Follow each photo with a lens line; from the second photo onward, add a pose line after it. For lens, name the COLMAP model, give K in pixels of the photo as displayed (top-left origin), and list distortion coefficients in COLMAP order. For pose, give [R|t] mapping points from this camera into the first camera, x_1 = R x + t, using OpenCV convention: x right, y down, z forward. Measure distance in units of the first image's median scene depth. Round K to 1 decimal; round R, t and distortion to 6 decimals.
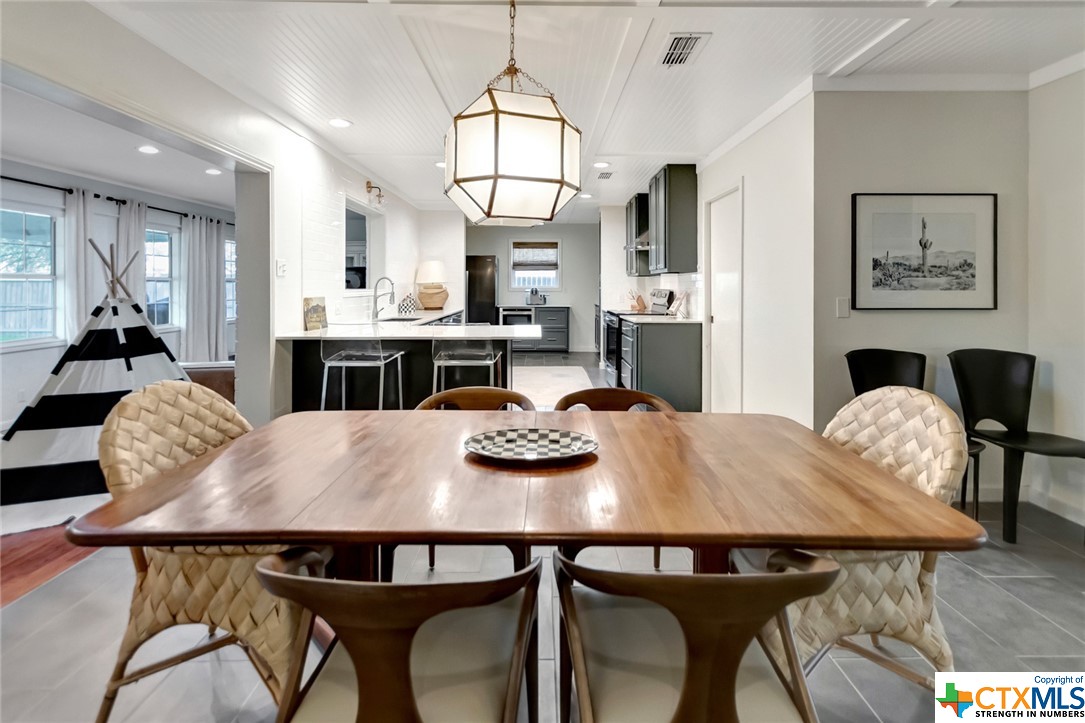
lens RADIAL K [[491.6, 0, 540.6], [0, 491.6, 290.7], [0, 0, 1]] dist [0.020969, 0.000034]
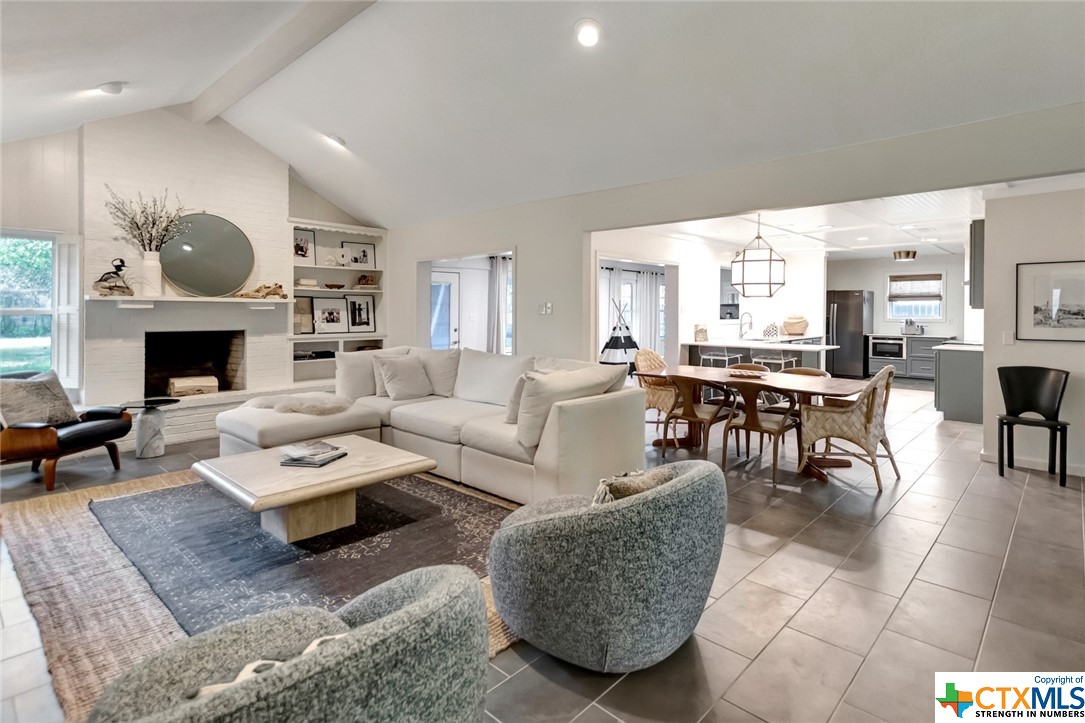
lens RADIAL K [[550.9, 0, 555.1], [0, 550.9, 312.1], [0, 0, 1]] dist [0.031069, 0.001581]
pose [[0.730988, 0.003869, -0.682380, 0.543128], [-0.008532, 0.999958, -0.003471, -0.020143], [0.682337, 0.008360, 0.730990, -0.868616]]
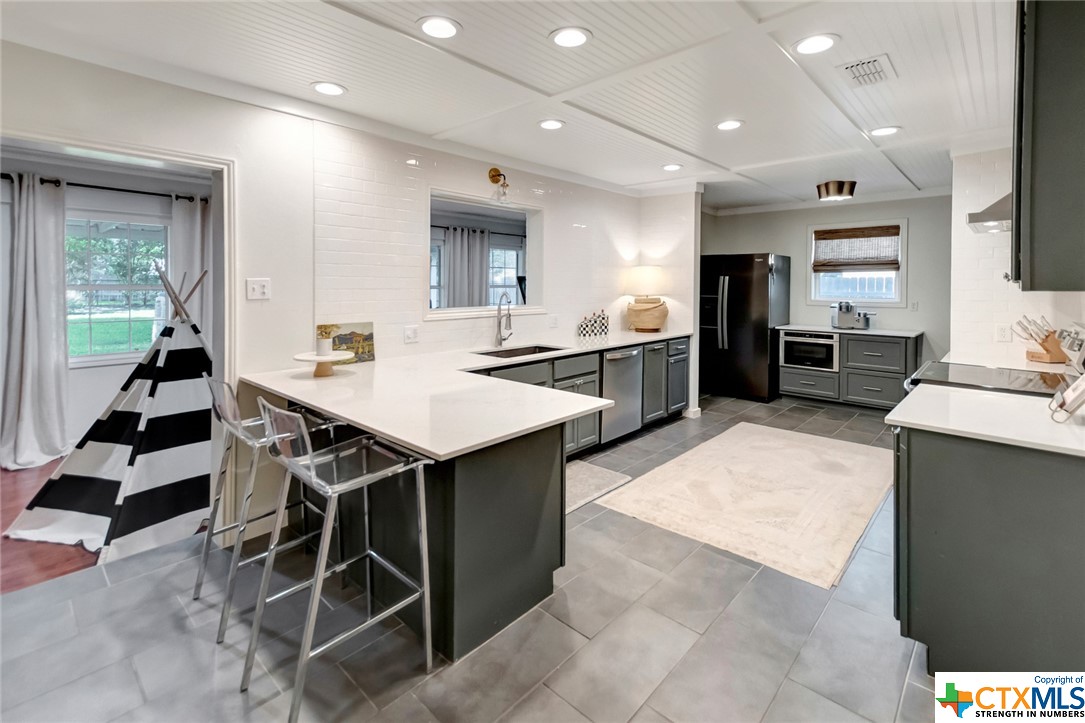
lens RADIAL K [[491.6, 0, 551.4], [0, 491.6, 285.3], [0, 0, 1]] dist [0.020969, 0.000034]
pose [[0.735425, 0.006093, -0.677579, 0.303074], [-0.010139, 0.999947, -0.002012, -0.046343], [0.677530, 0.008350, 0.735448, 0.618732]]
